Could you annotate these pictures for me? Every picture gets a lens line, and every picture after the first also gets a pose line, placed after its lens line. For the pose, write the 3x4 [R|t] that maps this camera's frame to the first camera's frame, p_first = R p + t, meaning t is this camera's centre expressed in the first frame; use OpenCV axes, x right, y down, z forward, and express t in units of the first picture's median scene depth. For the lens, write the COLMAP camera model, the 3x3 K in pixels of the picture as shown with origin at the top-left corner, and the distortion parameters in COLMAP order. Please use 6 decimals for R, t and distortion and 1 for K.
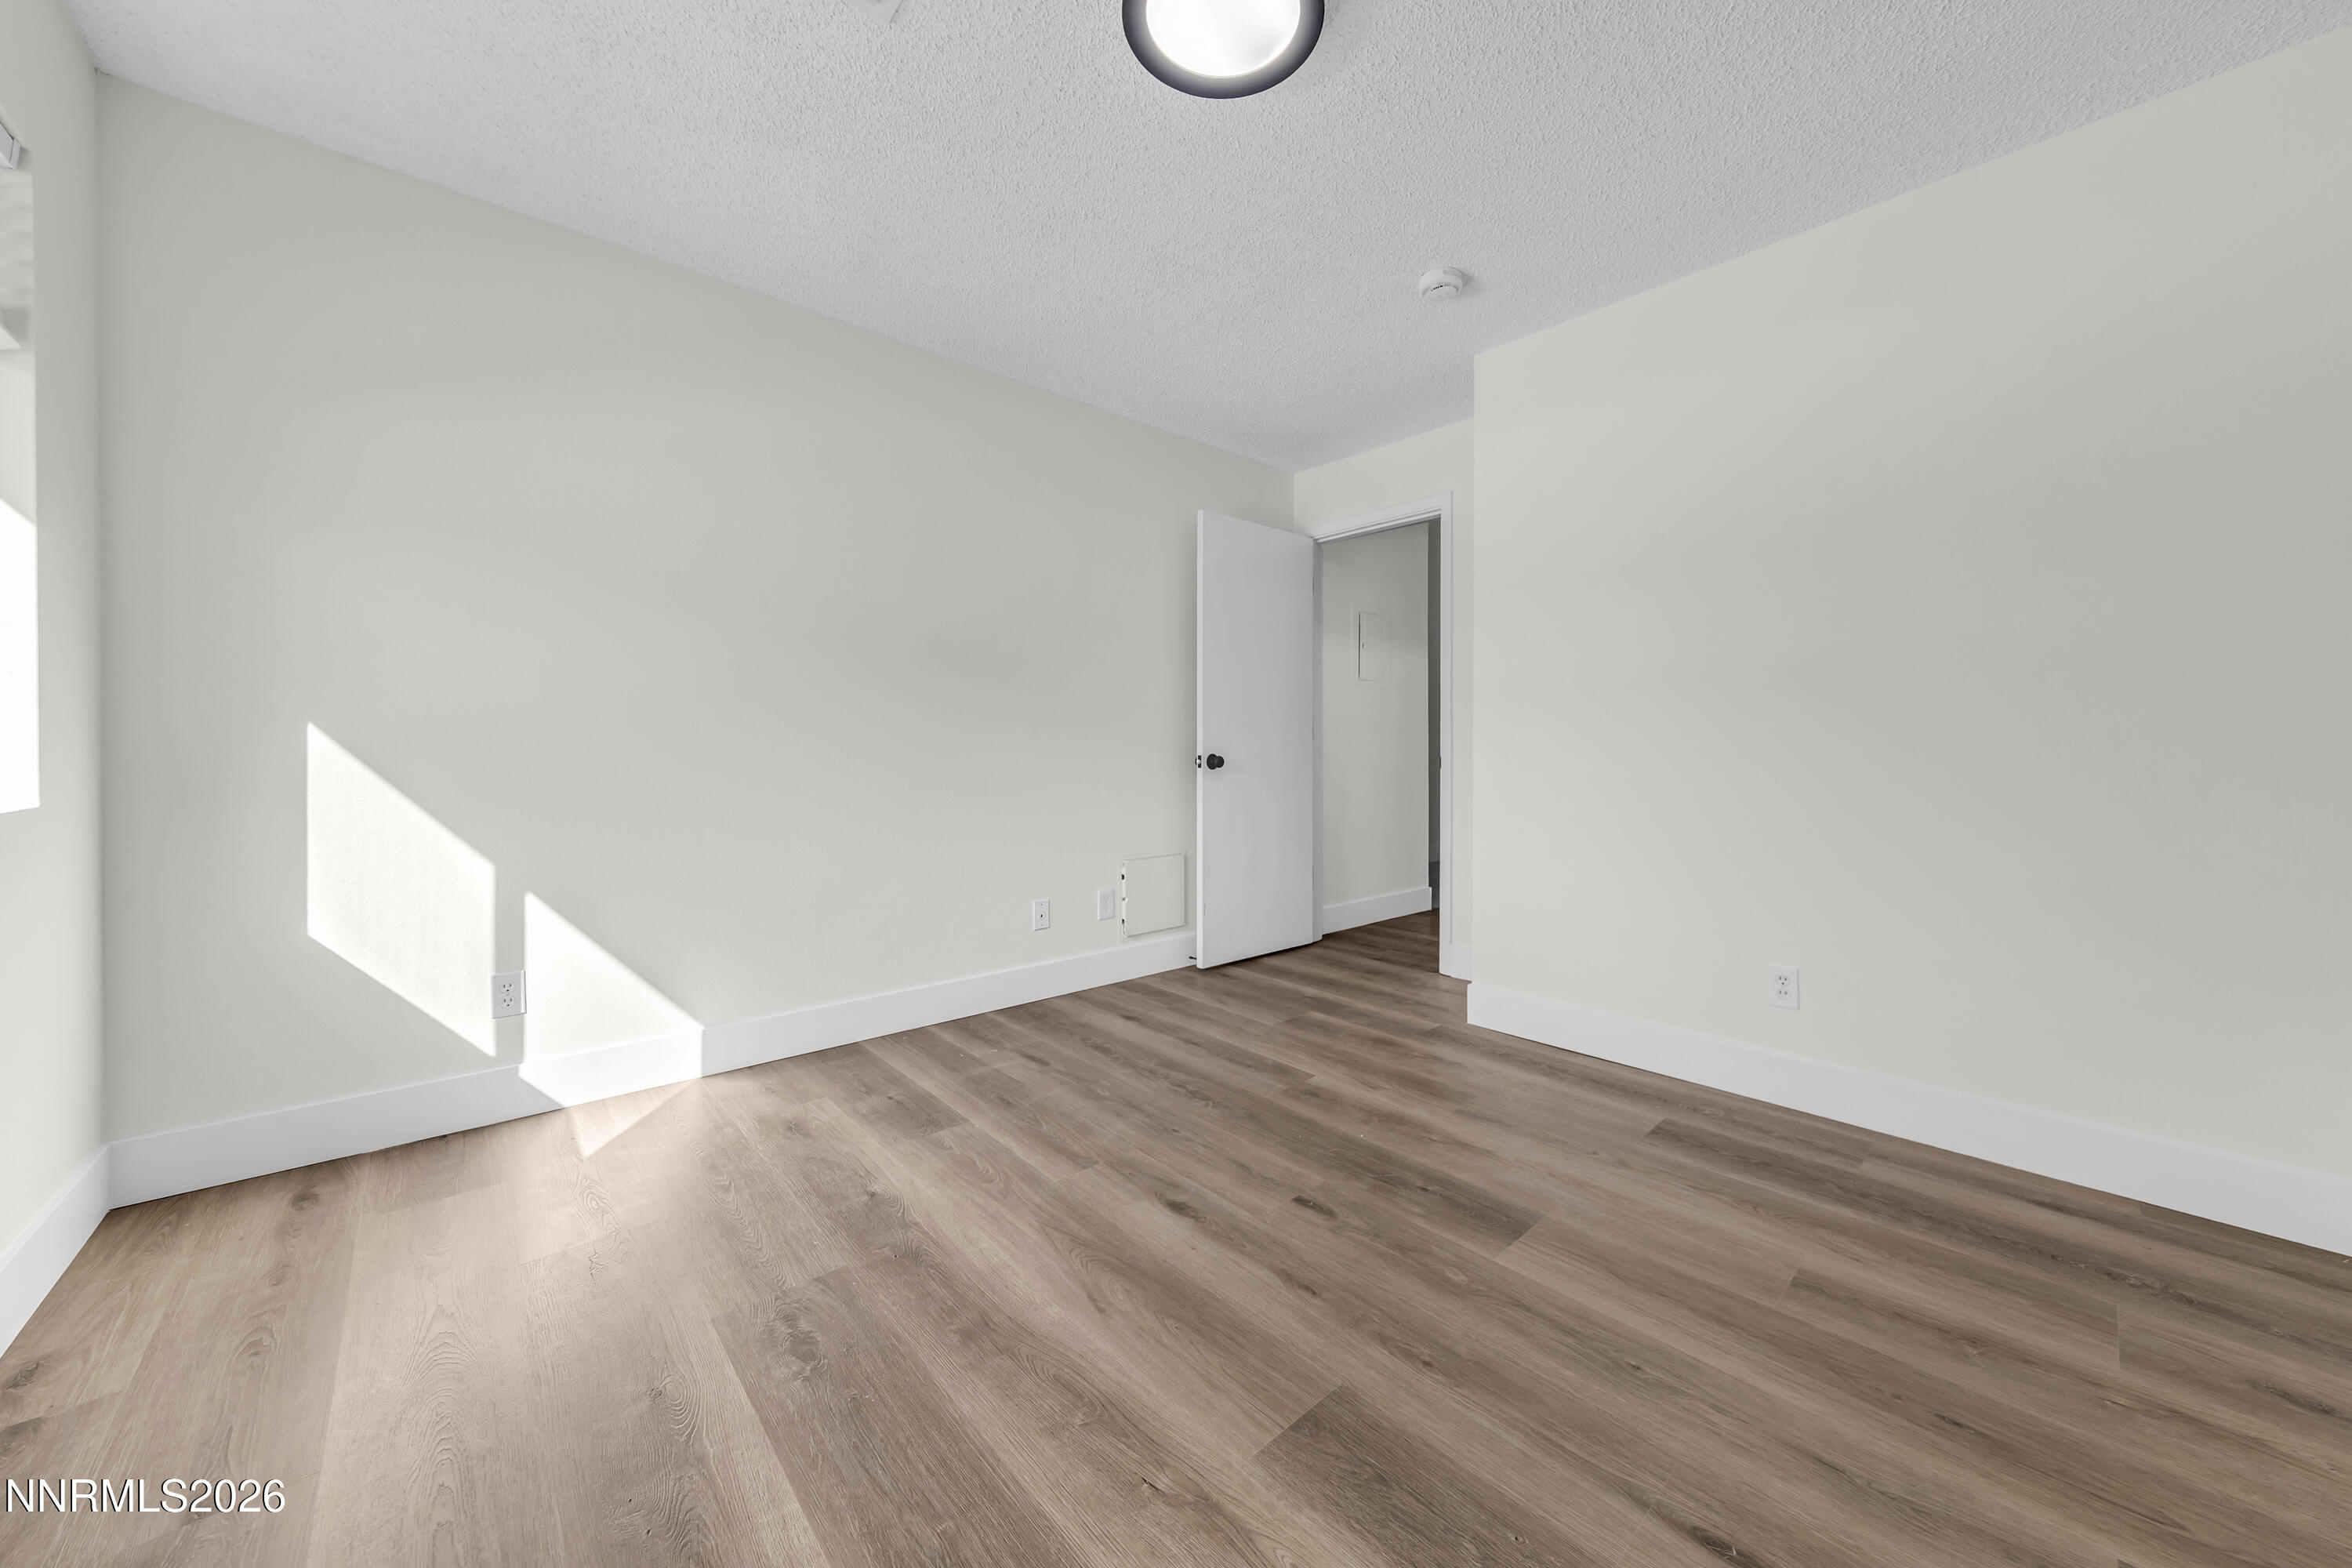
lens RADIAL K [[815.9, 0, 1184.1], [0, 815.9, 731.2], [0, 0, 1]] dist [0.010883, -0.005834]
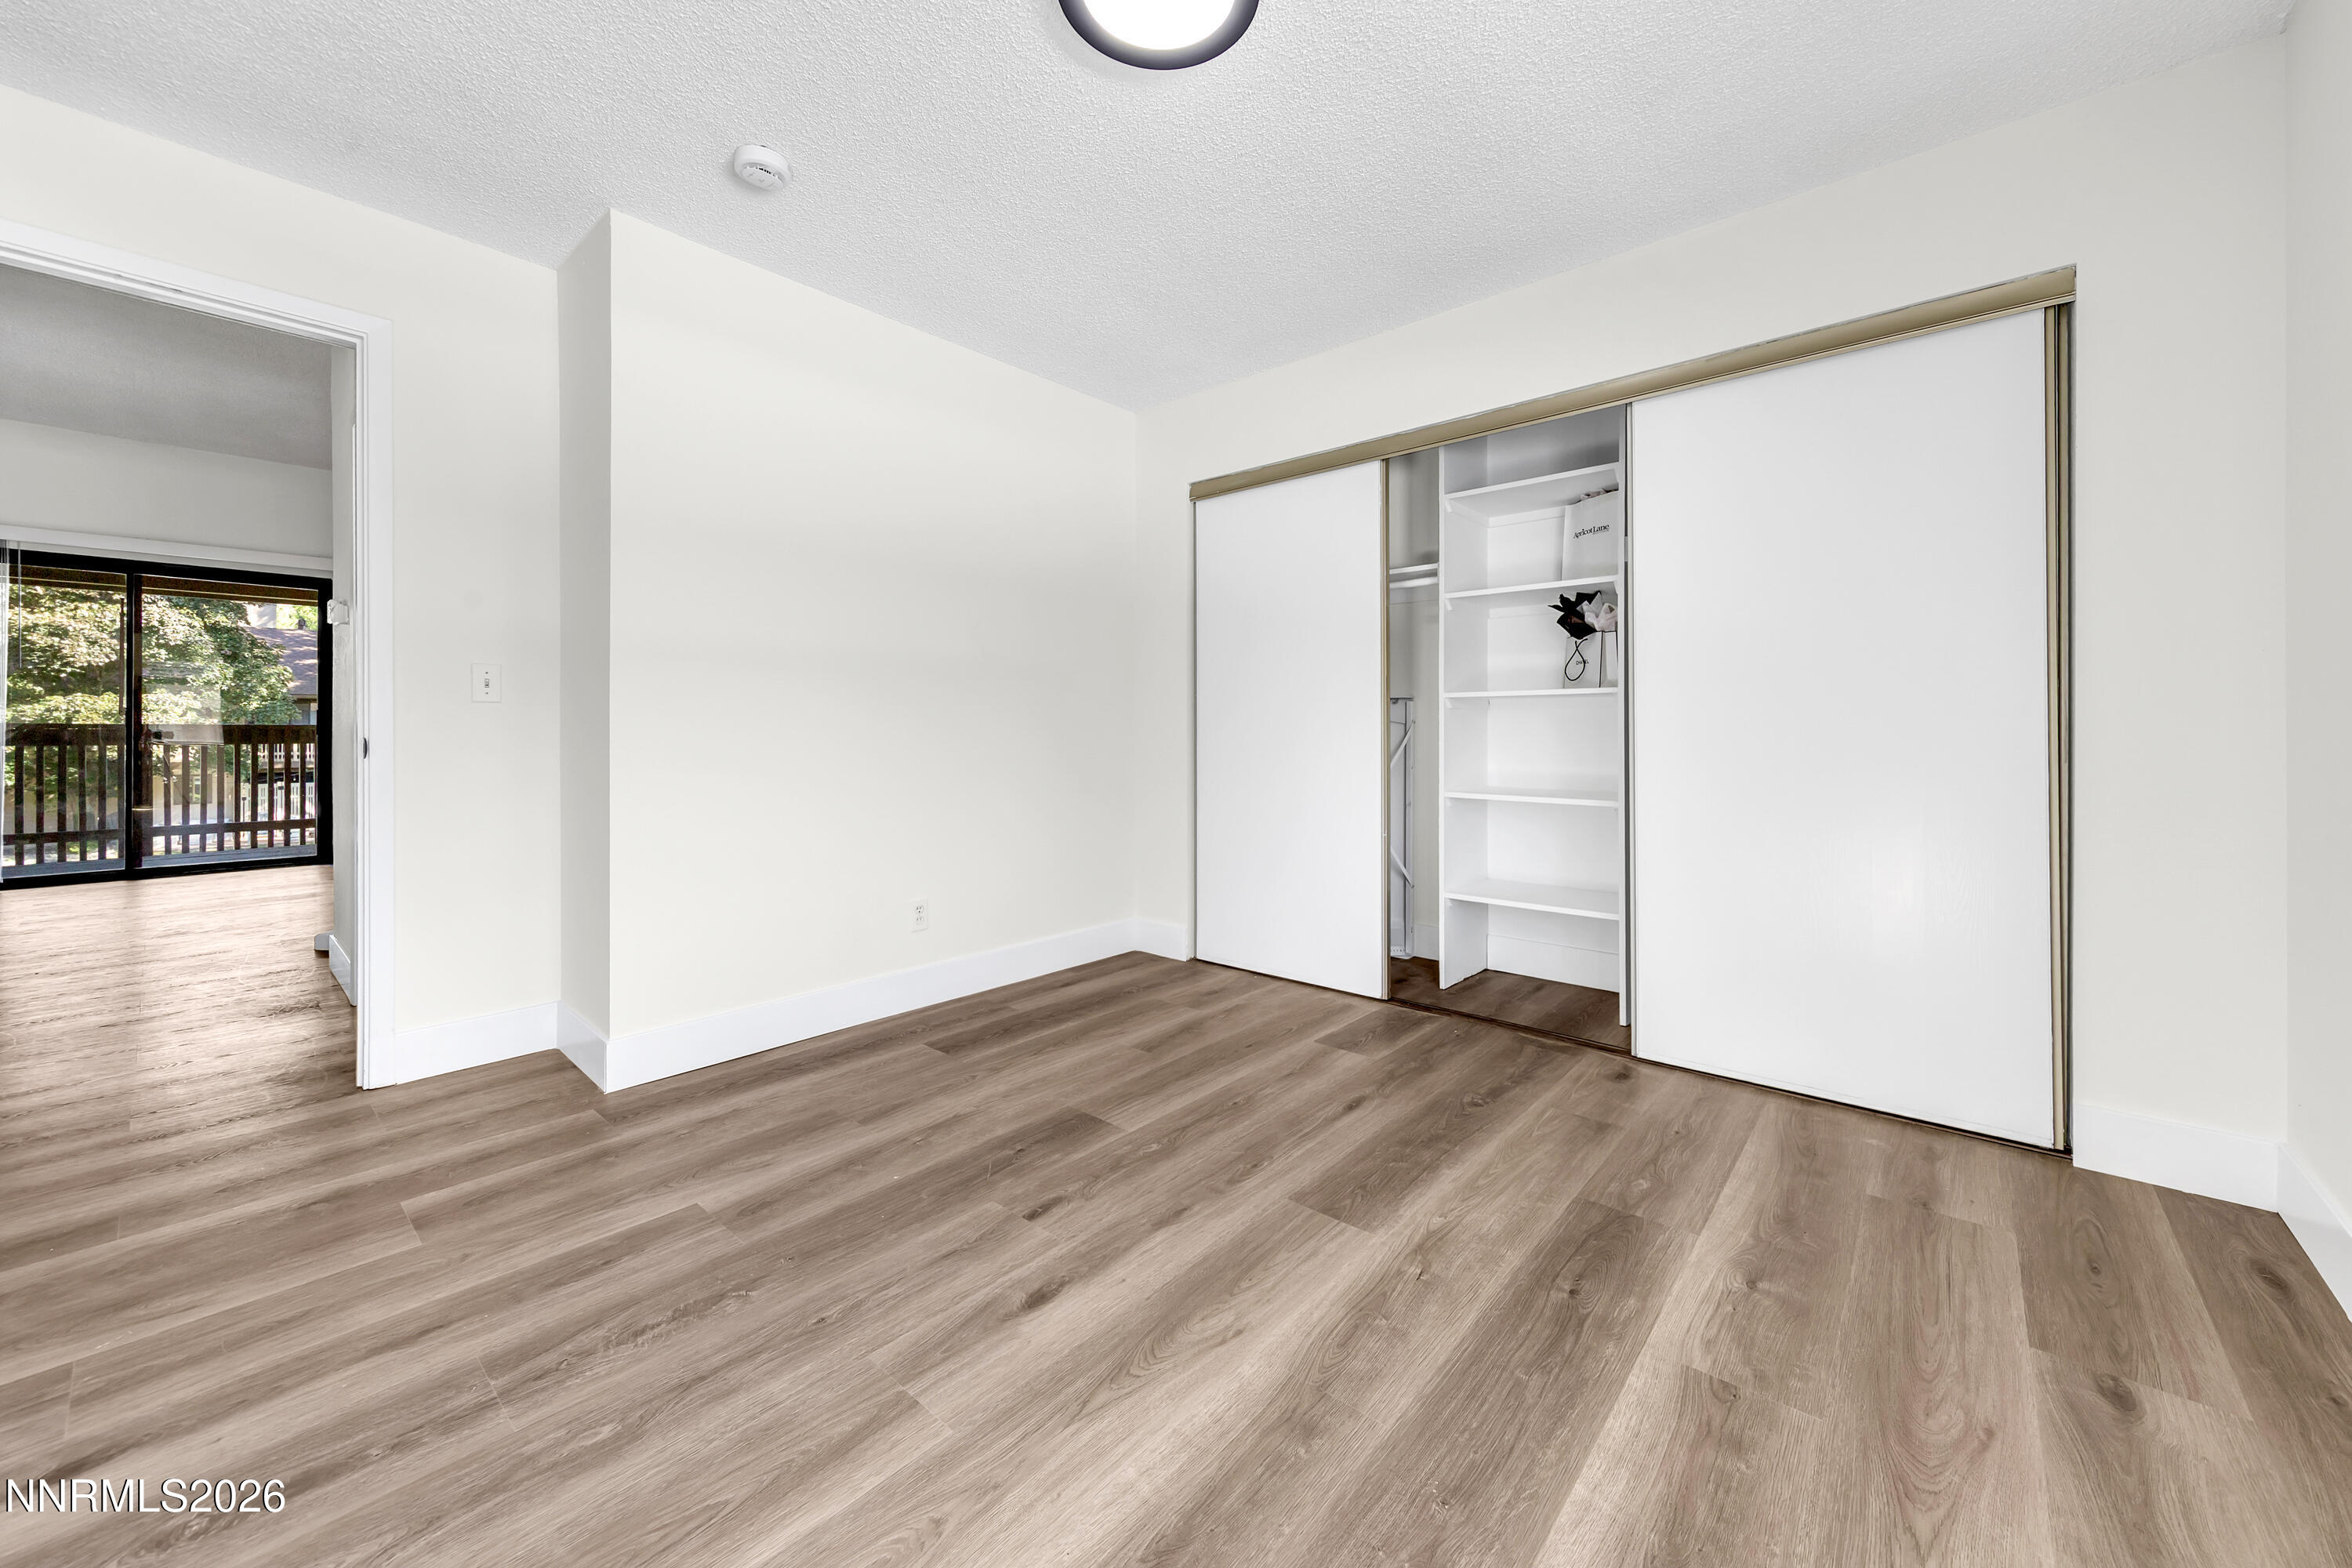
lens RADIAL K [[883.0, 0, 1203.2], [0, 883.0, 744.2], [0, 0, 1]] dist [0.000792, -0.000072]
pose [[-0.126231, -0.017249, 0.991851, -0.904990], [-0.024143, 0.999606, 0.014312, 0.022470], [-0.991707, -0.022139, -0.126597, 0.992049]]
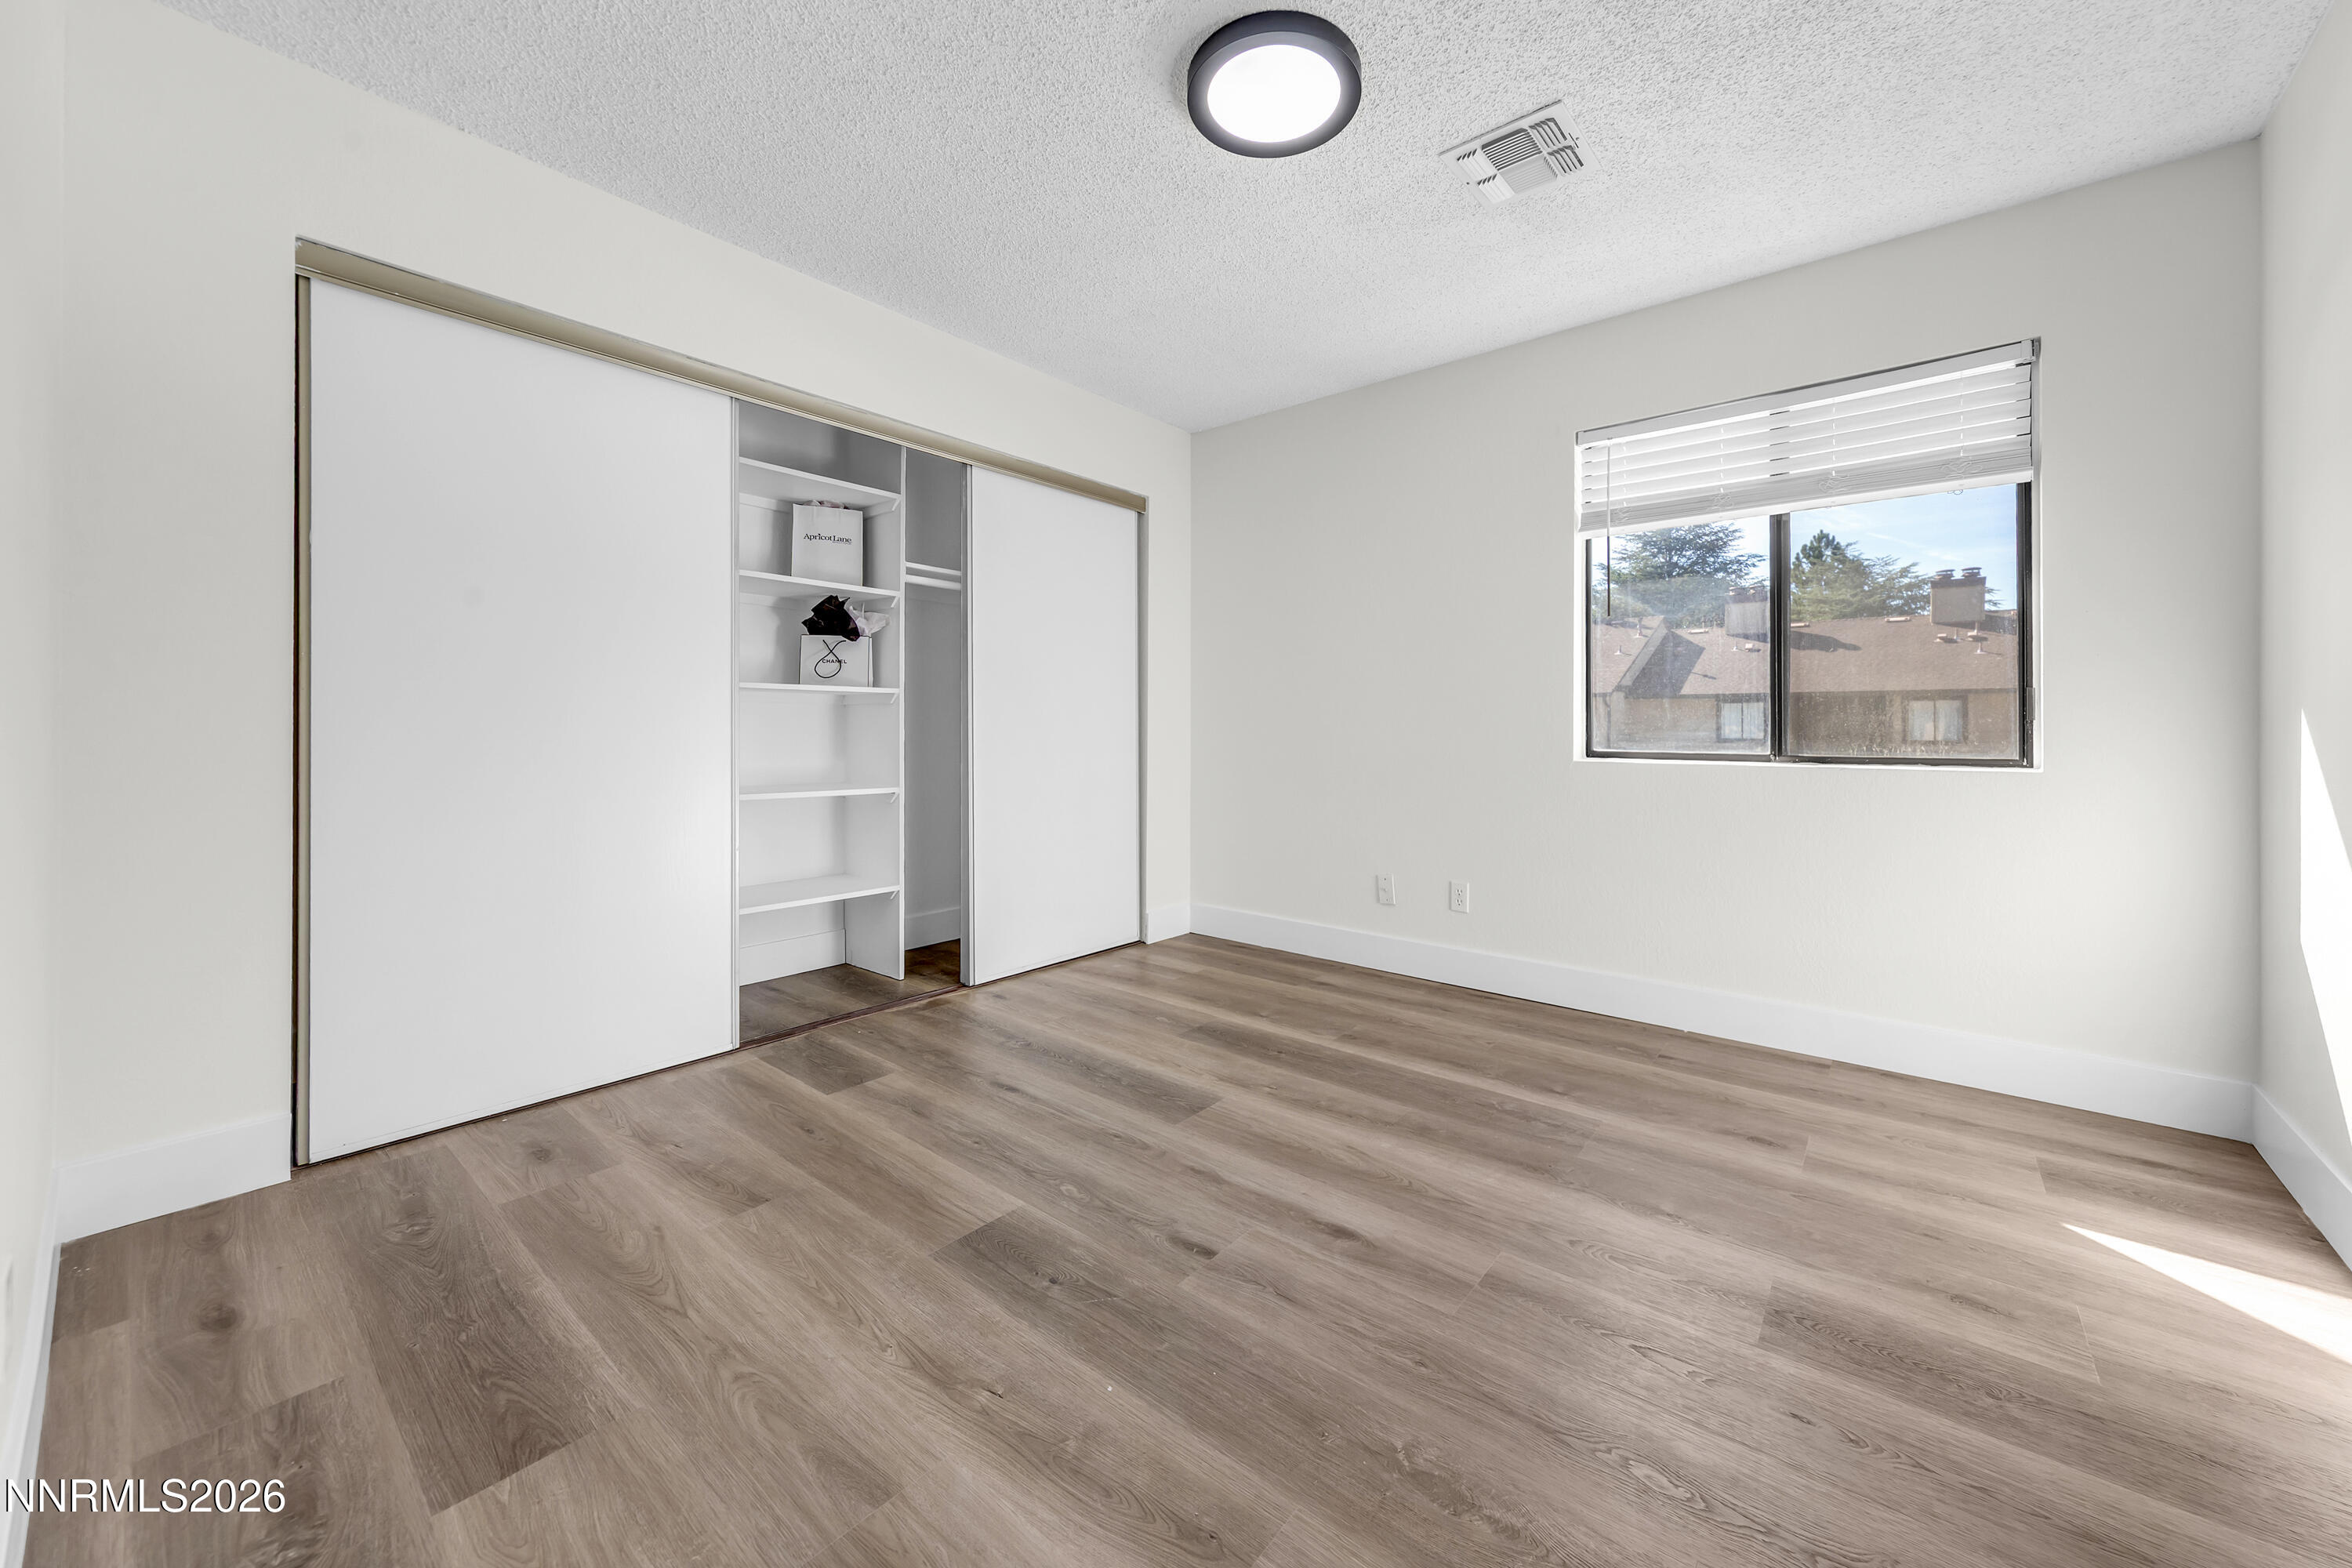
lens RADIAL K [[883.8, 0, 1191.8], [0, 883.8, 722.1], [0, 0, 1]] dist [0.002537, 0.000177]
pose [[-0.988229, -0.009012, -0.152718, 0.318796], [-0.004256, 0.999497, -0.031441, 0.052566], [0.152924, -0.030421, -0.987770, 2.016441]]
